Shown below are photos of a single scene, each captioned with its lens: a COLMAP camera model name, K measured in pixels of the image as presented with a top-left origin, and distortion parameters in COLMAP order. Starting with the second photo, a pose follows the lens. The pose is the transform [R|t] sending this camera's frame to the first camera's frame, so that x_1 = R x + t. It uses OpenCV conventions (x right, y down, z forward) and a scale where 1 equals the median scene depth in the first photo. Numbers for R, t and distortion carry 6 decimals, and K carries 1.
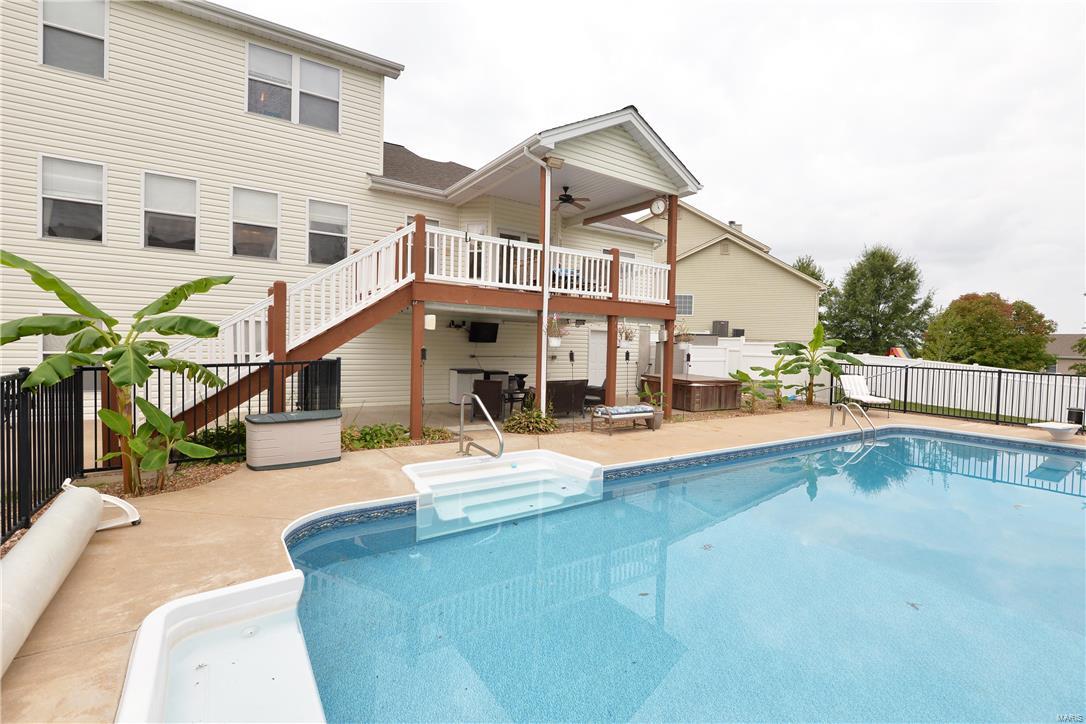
lens RADIAL K [[487.8, 0, 542.6], [0, 487.8, 361.6], [0, 0, 1]] dist [-0.014238, -0.000816]
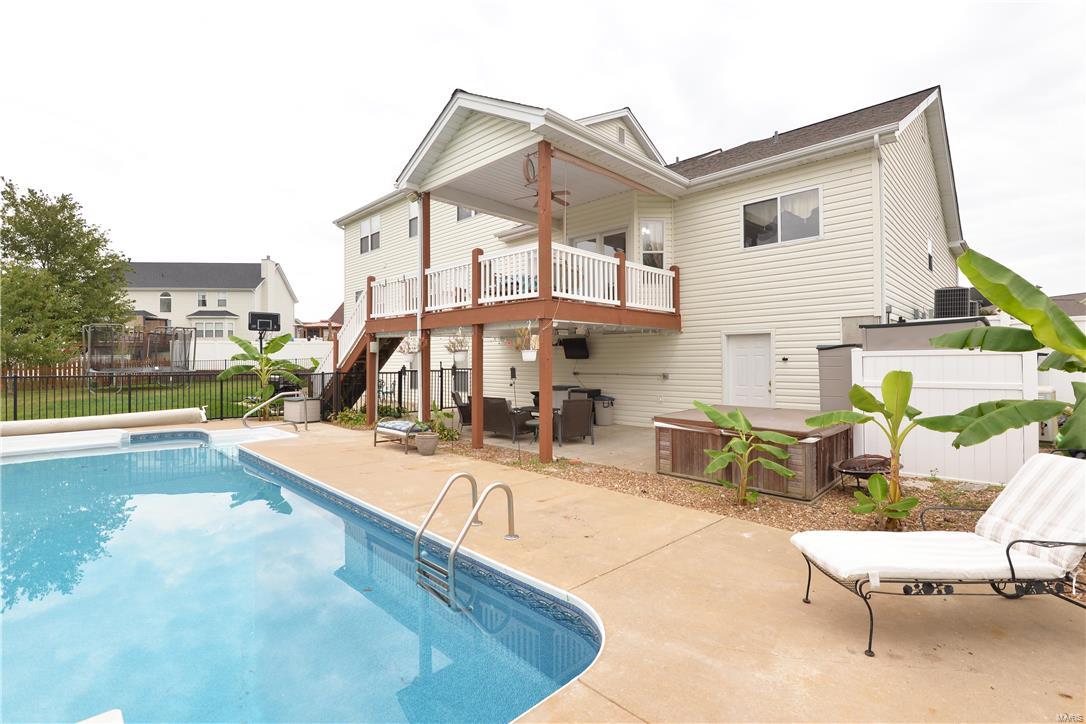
lens RADIAL K [[487.8, 0, 545.8], [0, 487.8, 360.0], [0, 0, 1]] dist [-0.014238, -0.000816]
pose [[0.218739, -0.027099, -0.975407, 0.945881], [-0.024243, 0.999155, -0.033196, -0.004601], [0.975482, 0.030908, 0.217897, 0.861906]]
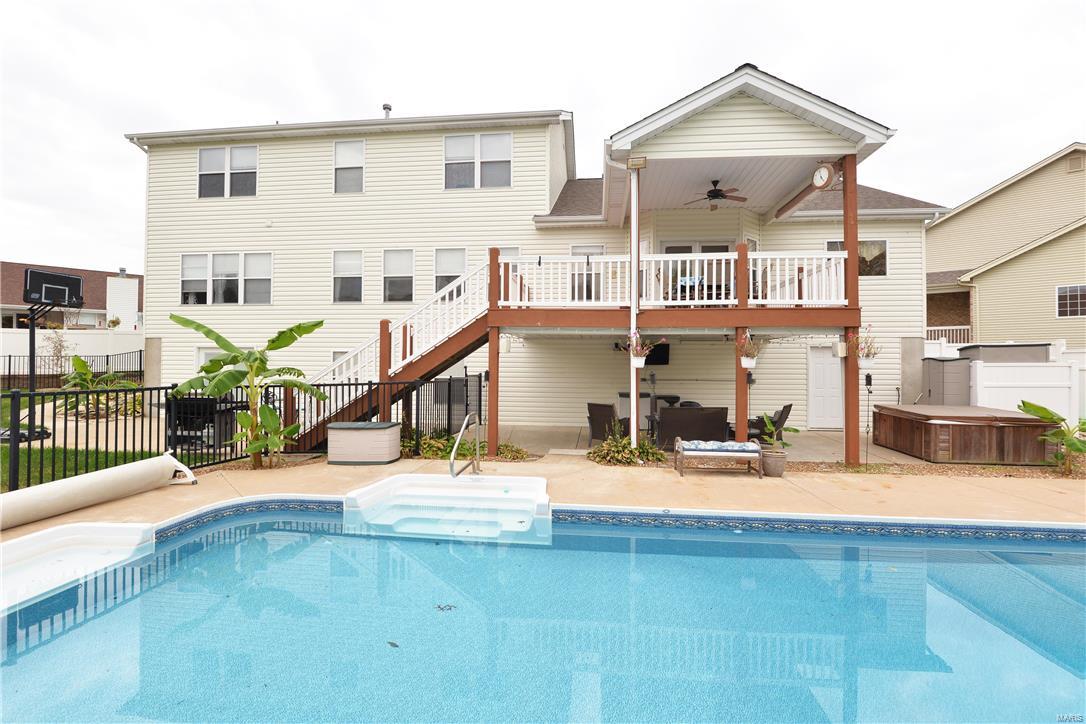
lens RADIAL K [[487.8, 0, 544.4], [0, 487.8, 361.9], [0, 0, 1]] dist [-0.014238, -0.000816]
pose [[0.771273, -0.025598, -0.635989, 0.368904], [-0.008189, 0.998709, -0.050128, 0.003858], [0.636452, 0.043871, 0.770068, 0.174031]]
